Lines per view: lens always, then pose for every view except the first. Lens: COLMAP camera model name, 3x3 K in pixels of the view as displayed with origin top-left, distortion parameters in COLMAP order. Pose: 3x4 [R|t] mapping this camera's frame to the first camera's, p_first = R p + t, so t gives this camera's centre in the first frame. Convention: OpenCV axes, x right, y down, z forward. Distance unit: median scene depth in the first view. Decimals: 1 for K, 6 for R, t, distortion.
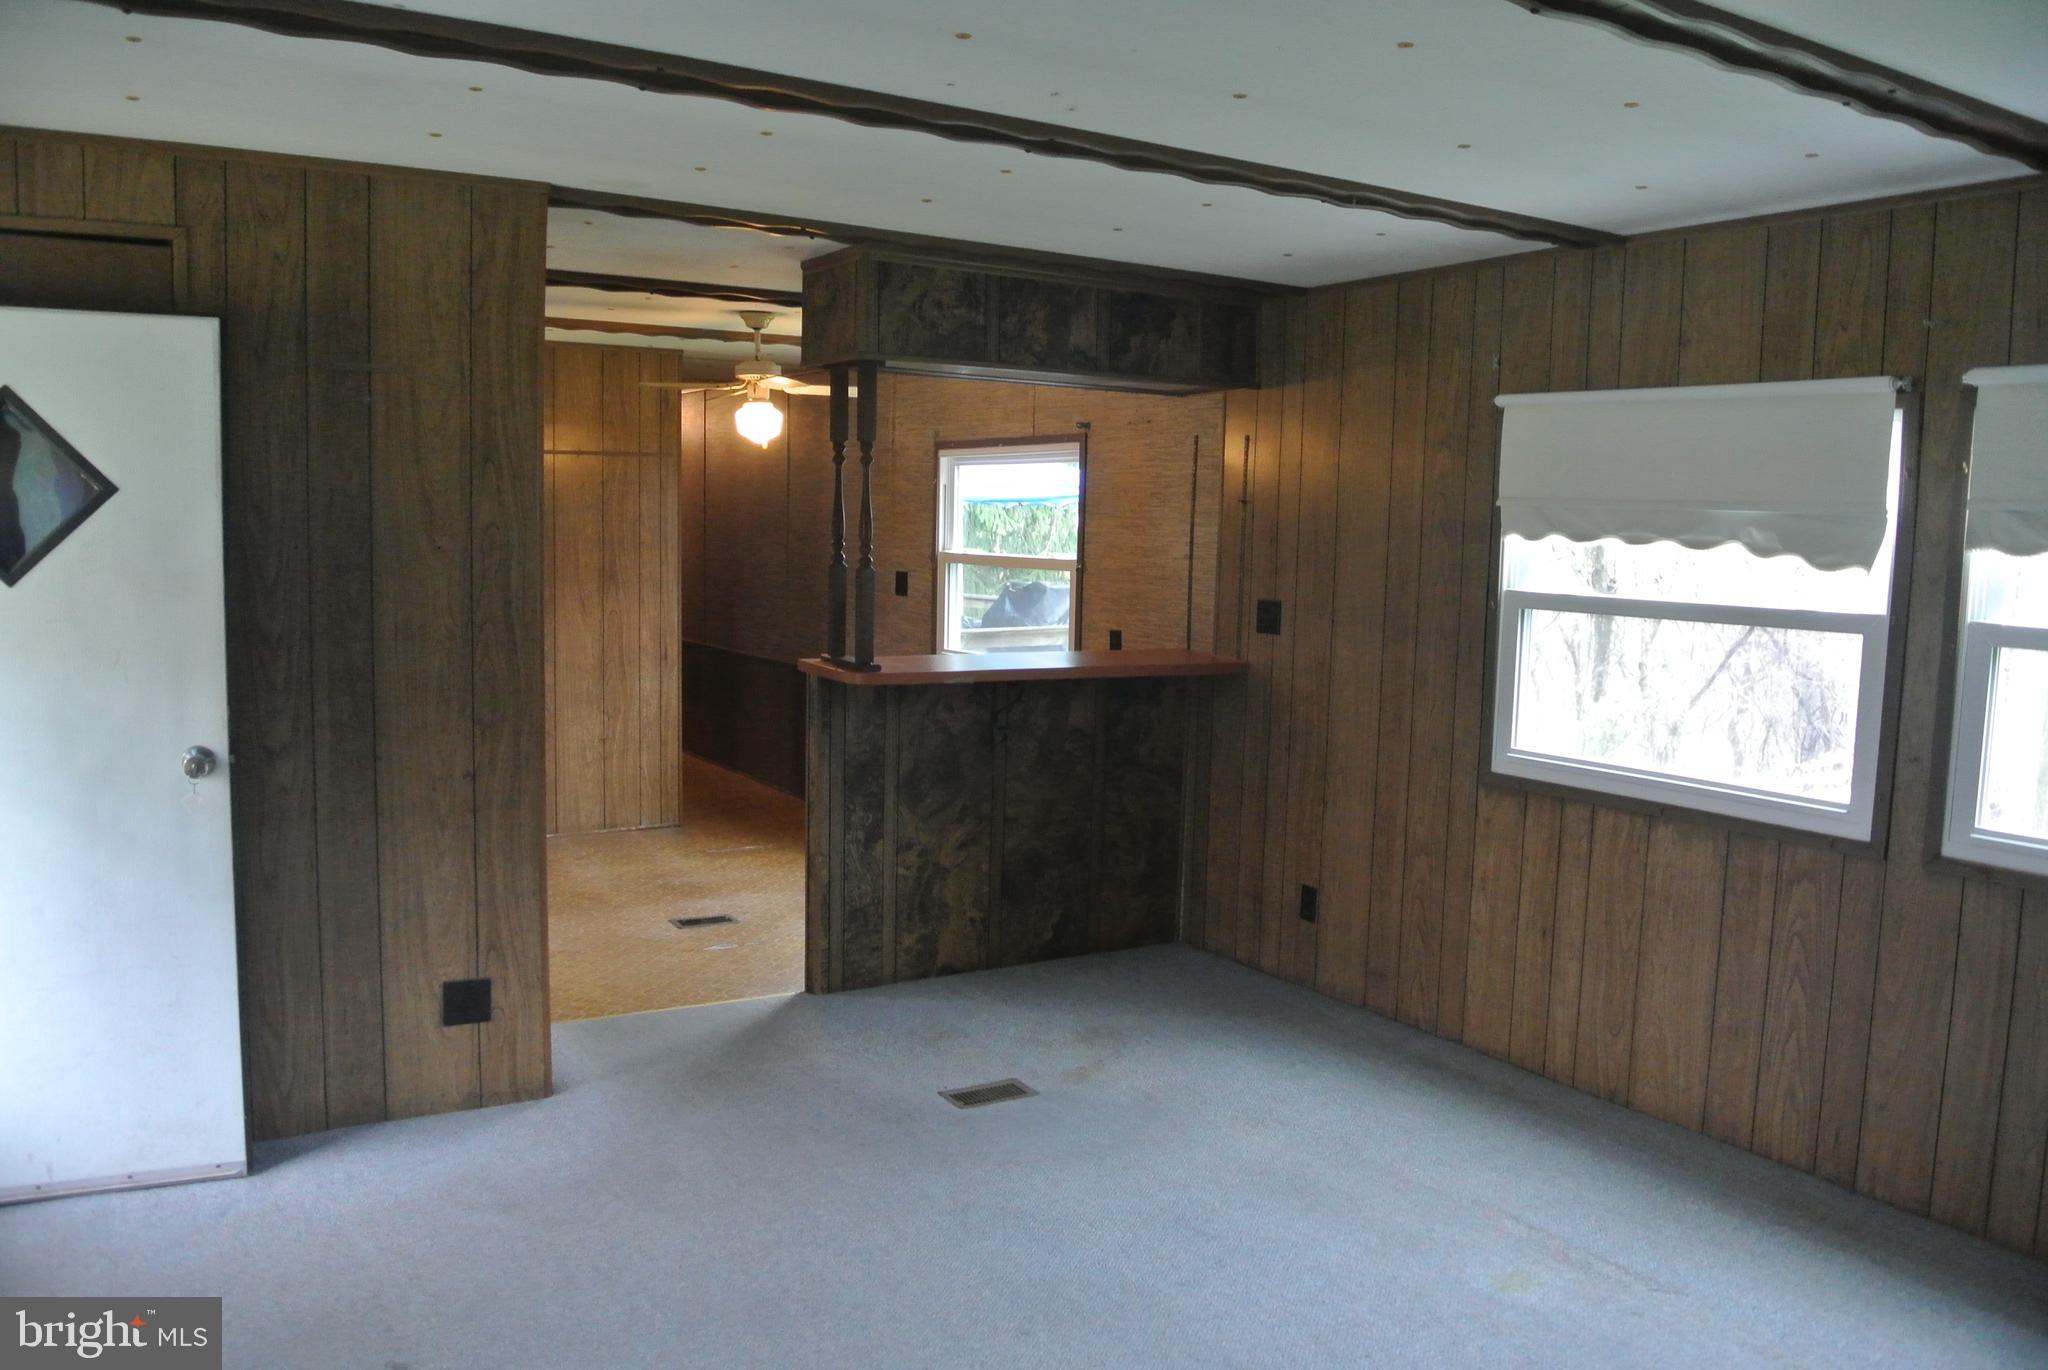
lens RADIAL K [[1601.3, 0, 1008.7], [0, 1601.3, 696.2], [0, 0, 1]] dist [-0.088428, 0.038606]
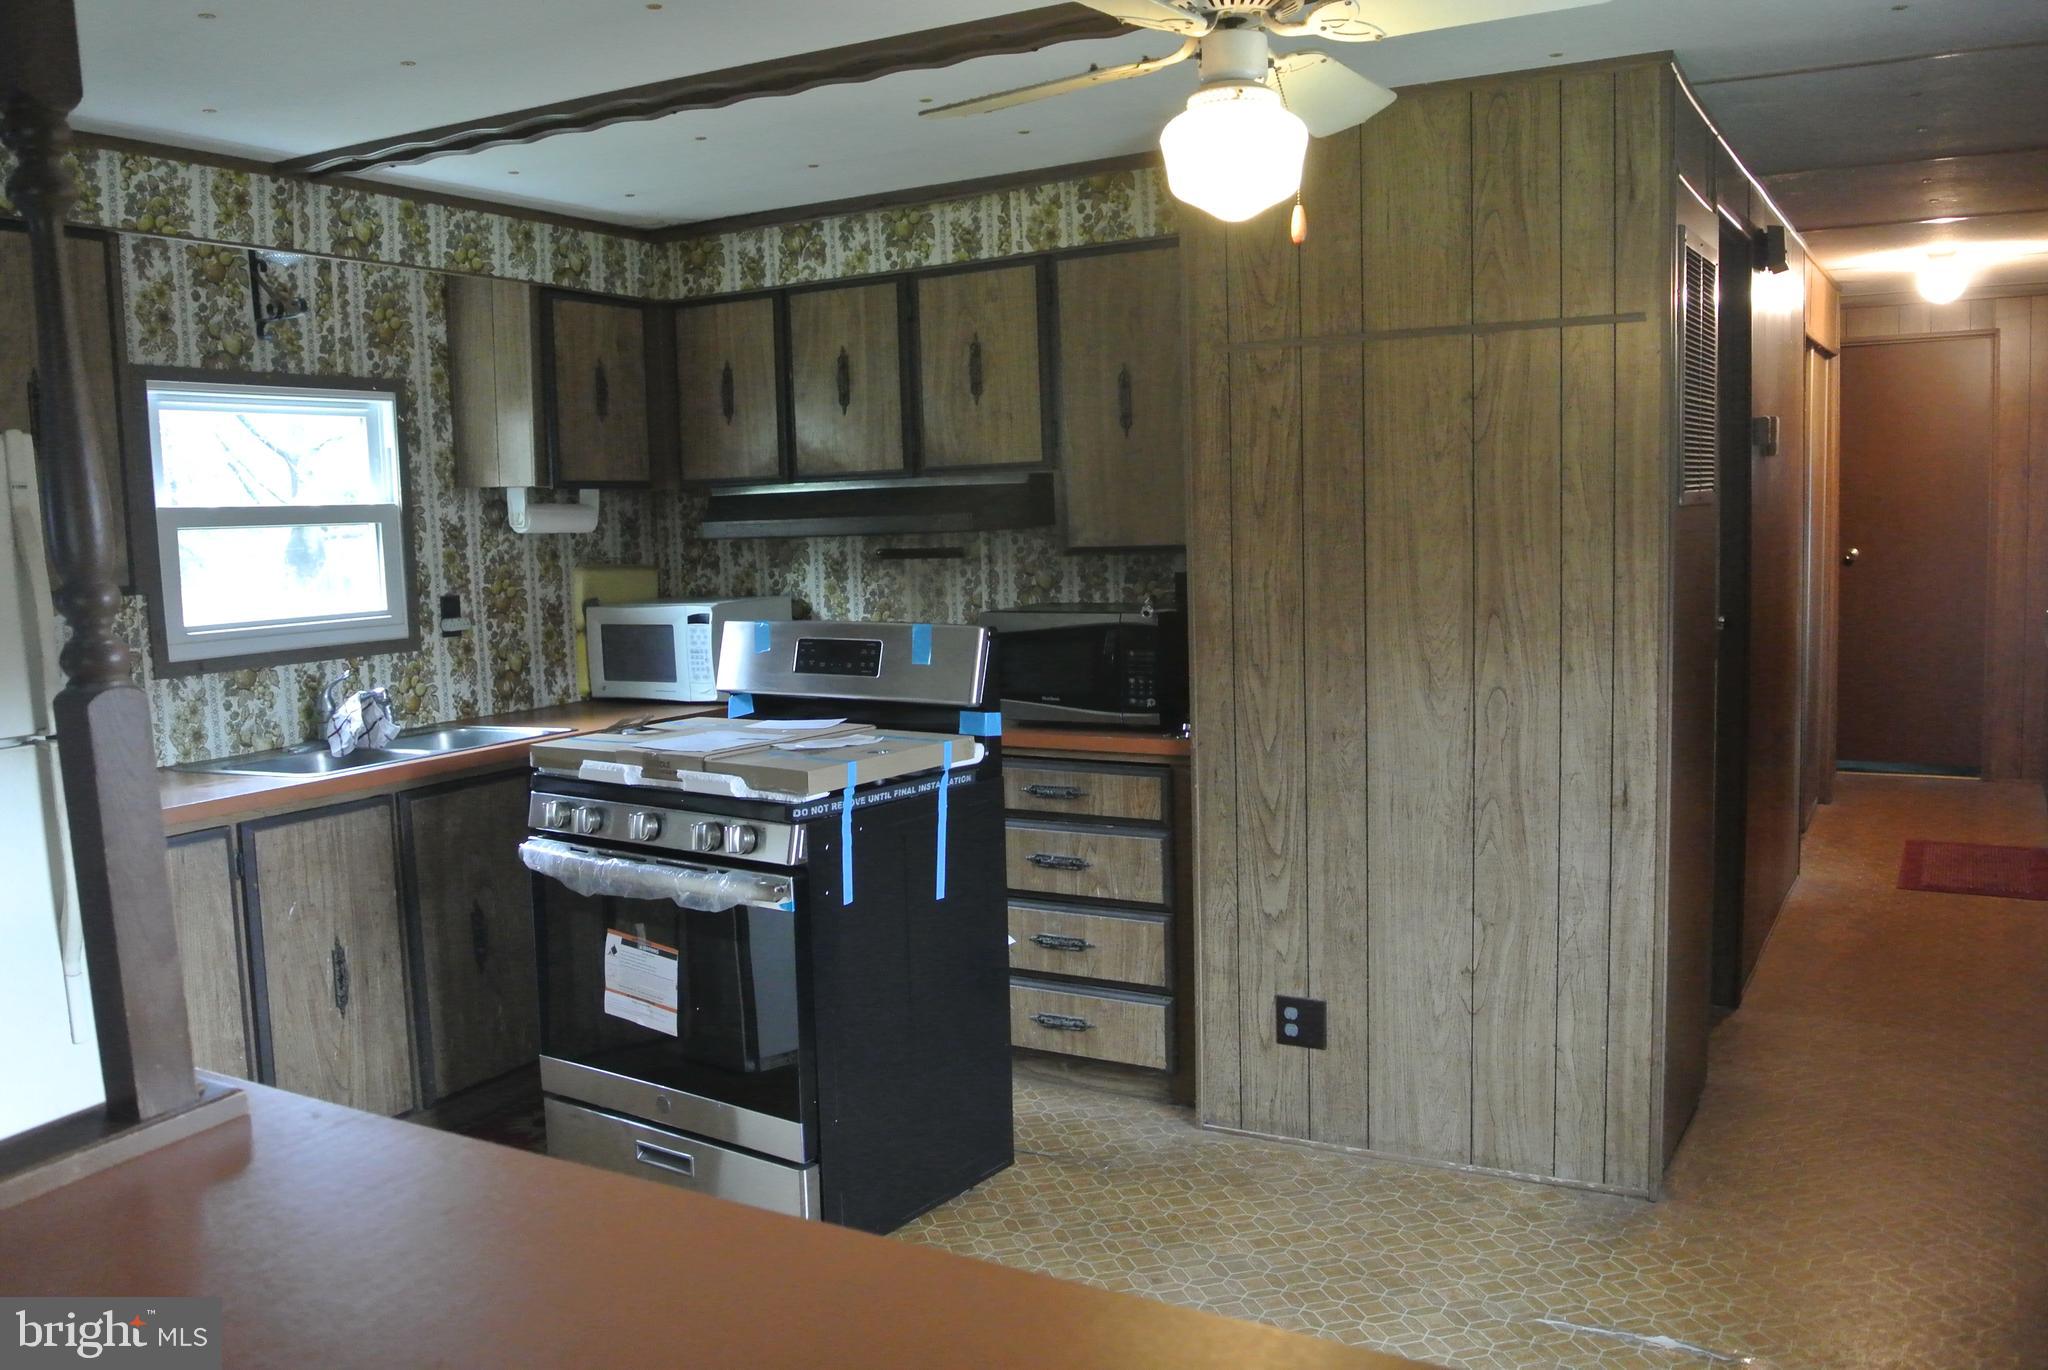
lens RADIAL K [[1681.3, 0, 1024.0], [0, 1681.3, 685.0], [0, 0, 1]] dist [-0.065585, 0.001552]
pose [[0.476782, 0.062089, -0.876826, 0.154855], [-0.056057, 0.997620, 0.040161, -0.108070], [0.877232, 0.030004, 0.479128, 1.095856]]
